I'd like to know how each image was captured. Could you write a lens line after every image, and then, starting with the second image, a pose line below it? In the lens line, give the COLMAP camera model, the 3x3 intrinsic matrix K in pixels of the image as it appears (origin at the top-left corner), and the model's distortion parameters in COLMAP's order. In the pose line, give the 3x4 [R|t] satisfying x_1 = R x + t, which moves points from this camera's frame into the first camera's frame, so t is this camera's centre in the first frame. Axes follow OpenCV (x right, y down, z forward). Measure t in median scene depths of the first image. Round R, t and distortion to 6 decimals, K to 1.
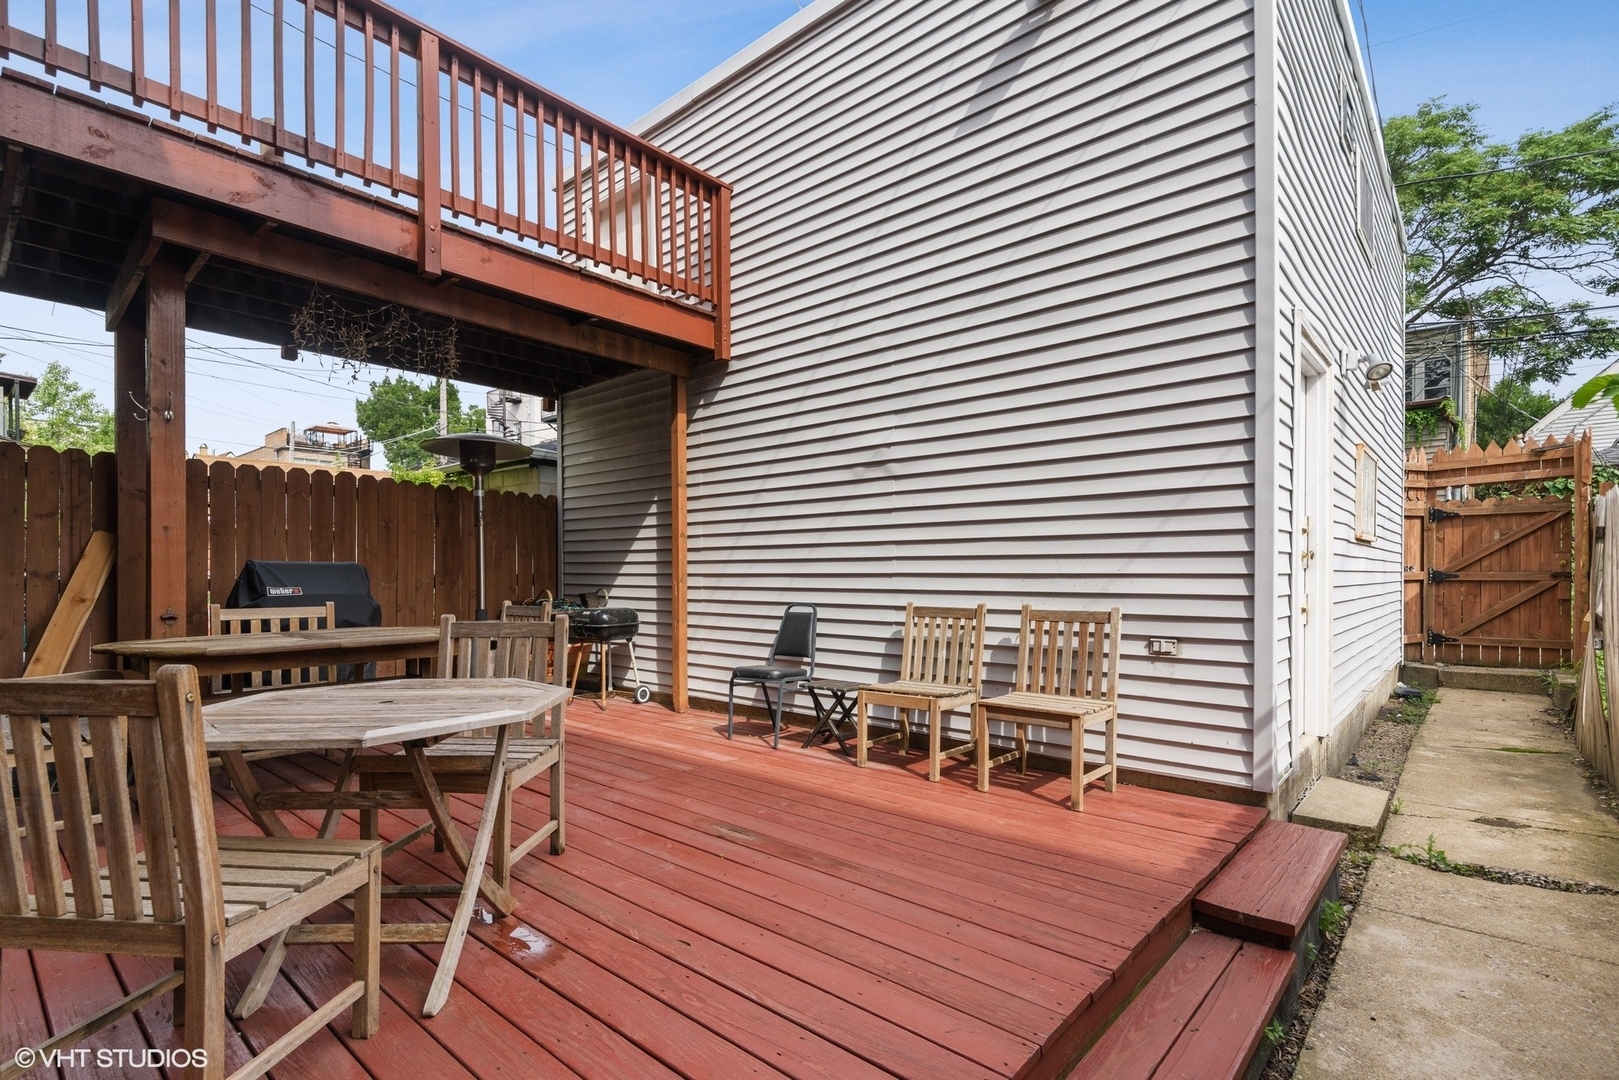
lens RADIAL K [[765.2, 0, 808.1], [0, 765.2, 563.1], [0, 0, 1]] dist [0.015740, -0.000146]
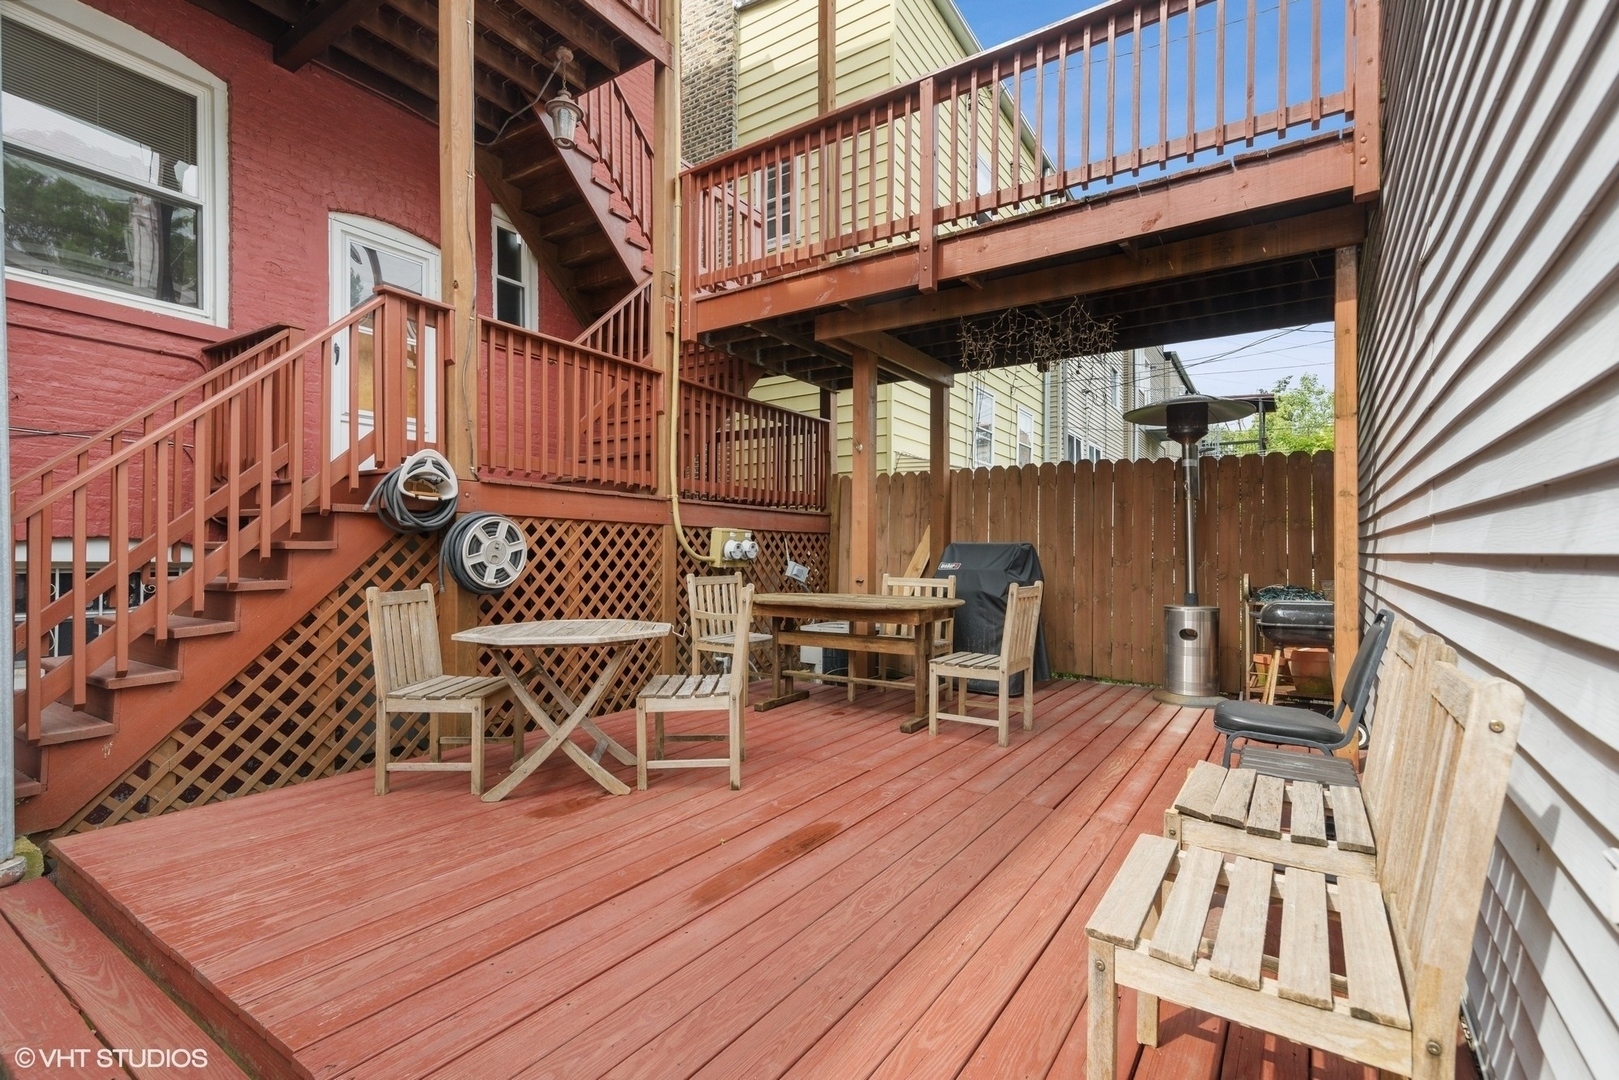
lens RADIAL K [[743.0, 0, 802.5], [0, 743.0, 548.9], [0, 0, 1]] dist [0.000759, 0.000087]
pose [[0.126177, 0.001735, -0.992006, 0.510984], [0.010370, 0.999942, 0.003068, 0.001757], [0.991954, -0.010675, 0.126151, 0.593865]]
